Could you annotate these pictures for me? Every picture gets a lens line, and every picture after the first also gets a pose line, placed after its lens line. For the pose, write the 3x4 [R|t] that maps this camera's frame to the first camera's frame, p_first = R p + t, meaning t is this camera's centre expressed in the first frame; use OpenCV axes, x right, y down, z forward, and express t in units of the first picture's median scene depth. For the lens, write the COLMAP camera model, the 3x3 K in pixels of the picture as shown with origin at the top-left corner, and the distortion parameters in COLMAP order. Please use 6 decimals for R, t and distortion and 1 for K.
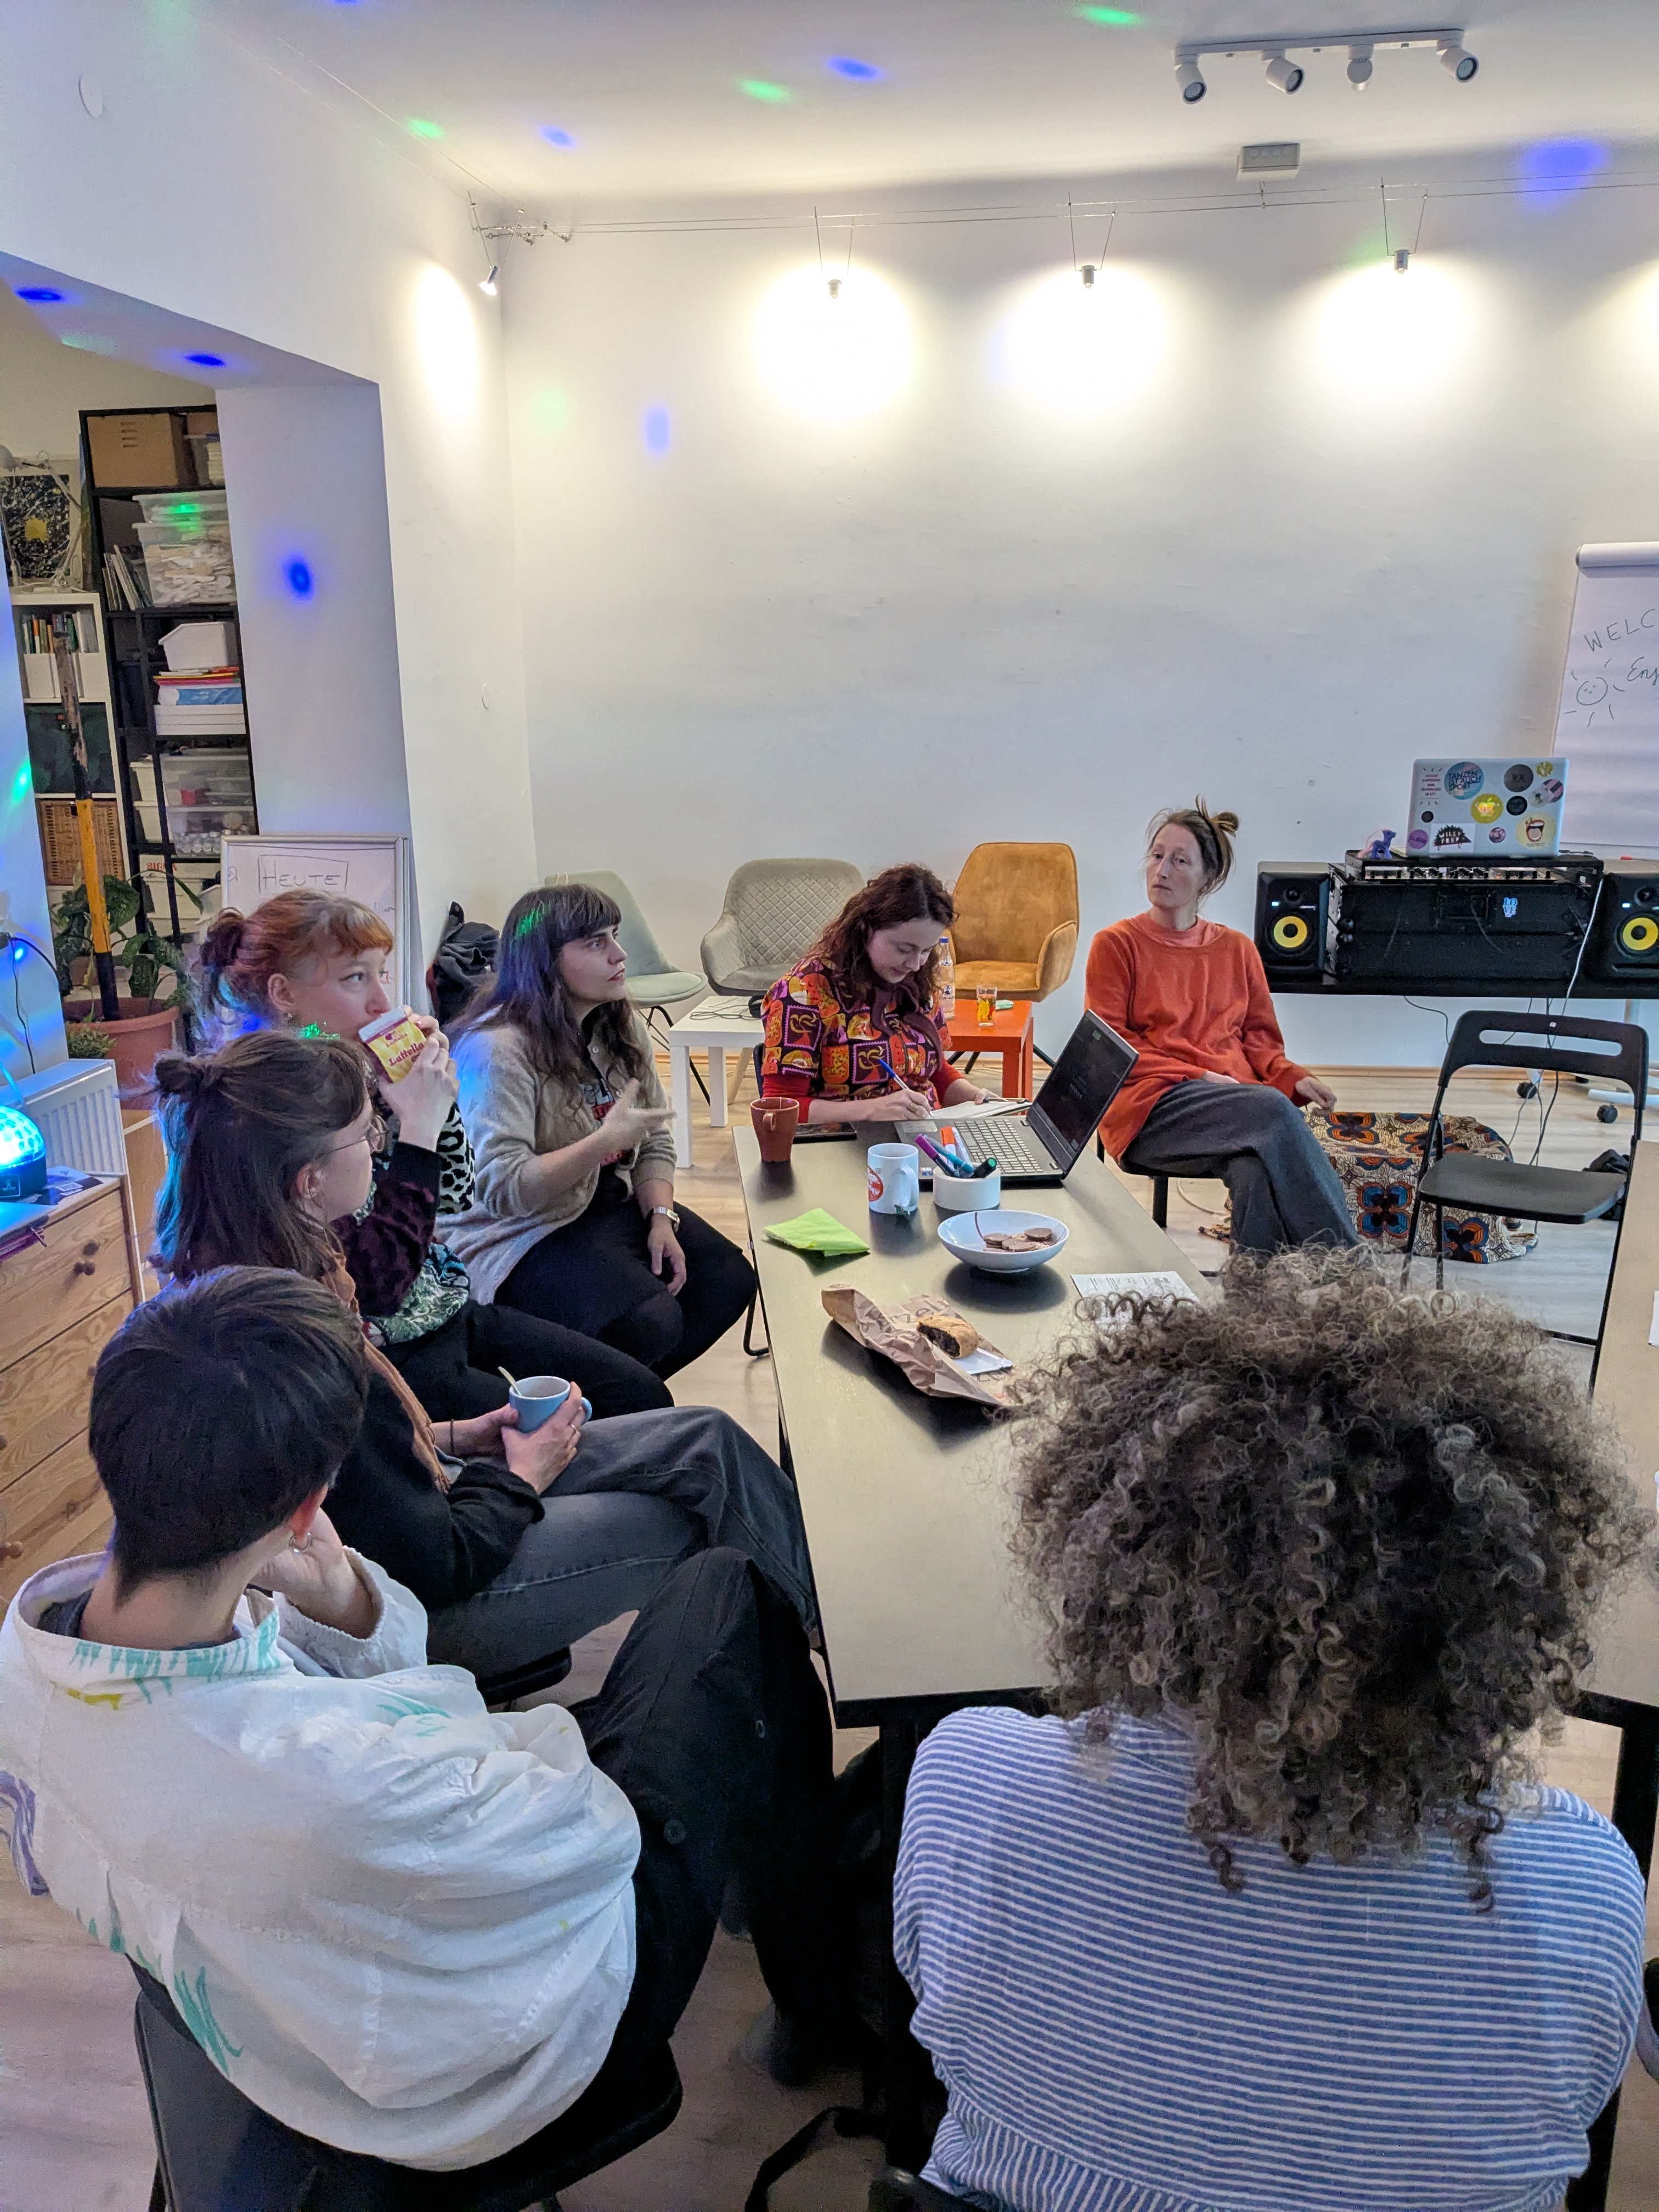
lens RADIAL K [[1755.4, 0, 825.4], [0, 1755.4, 1093.0], [0, 0, 1]] dist [0.057330, -0.092866]
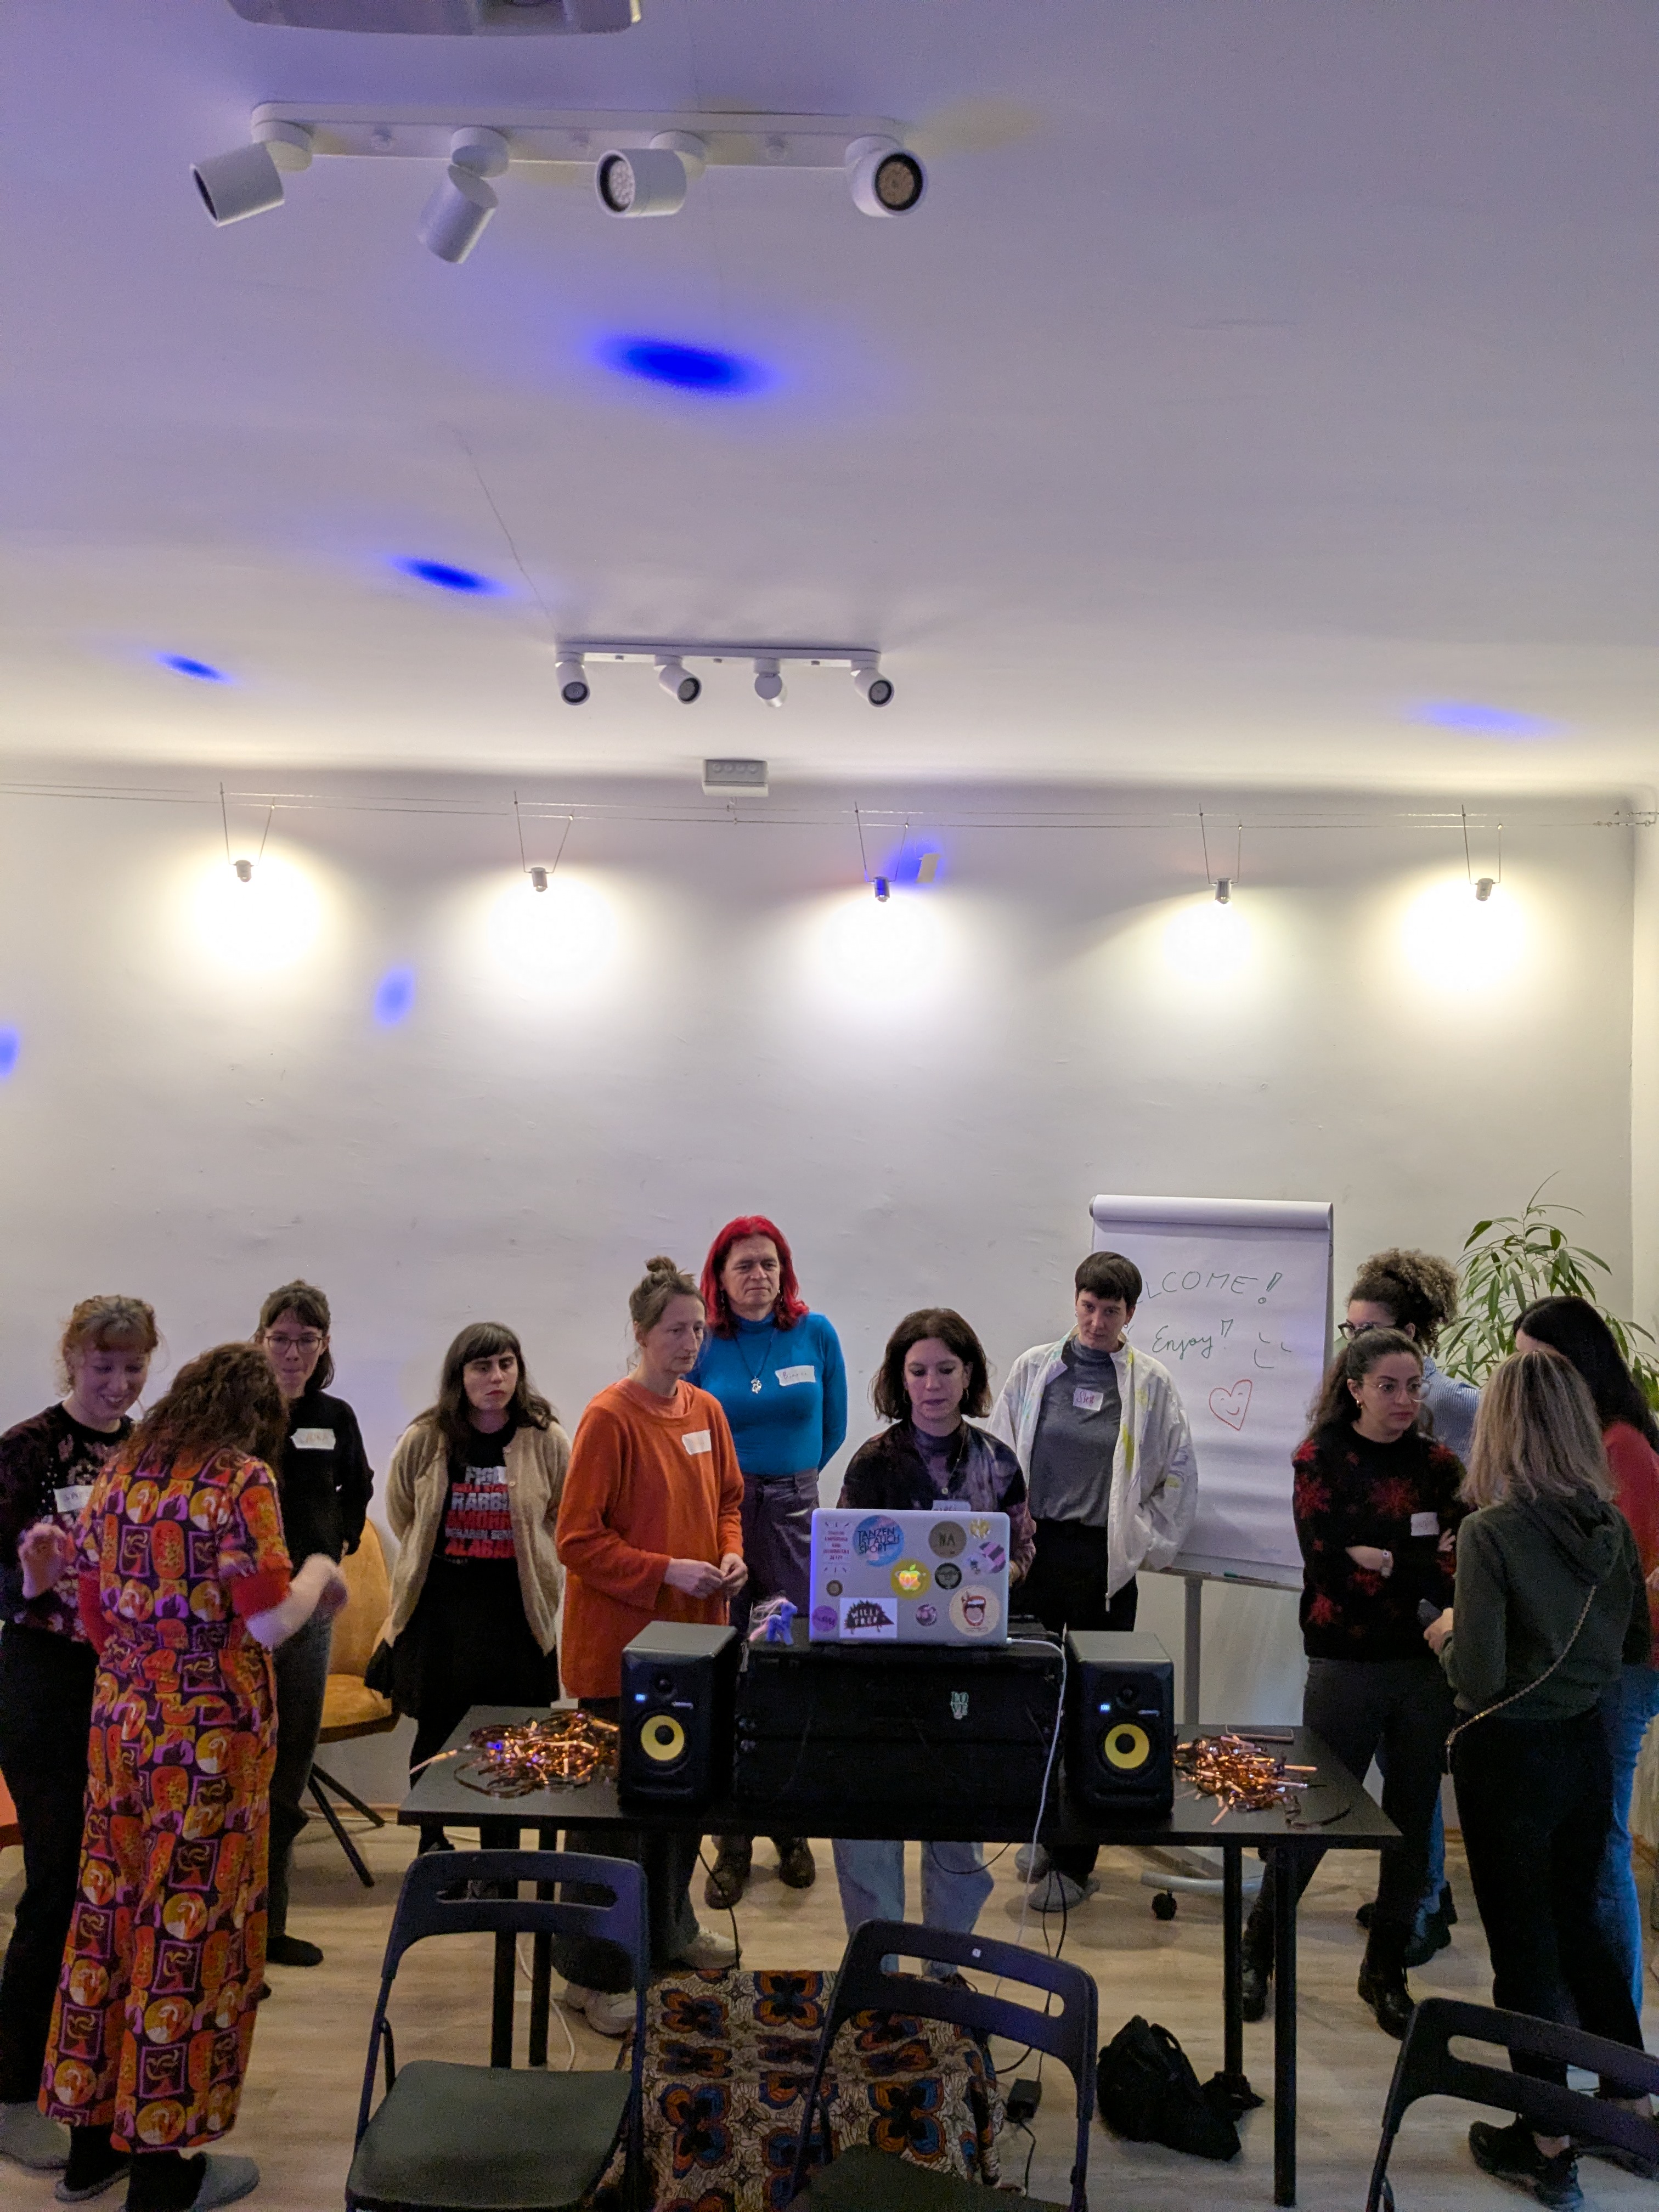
lens RADIAL K [[1755.4, 0, 825.4], [0, 1755.4, 1093.0], [0, 0, 1]] dist [0.057330, -0.092866]
pose [[0.986271, 0.045323, 0.158796, 0.200832], [0.003922, 0.954899, -0.296905, -0.128700], [-0.165091, 0.293451, 0.941611, 0.237317]]
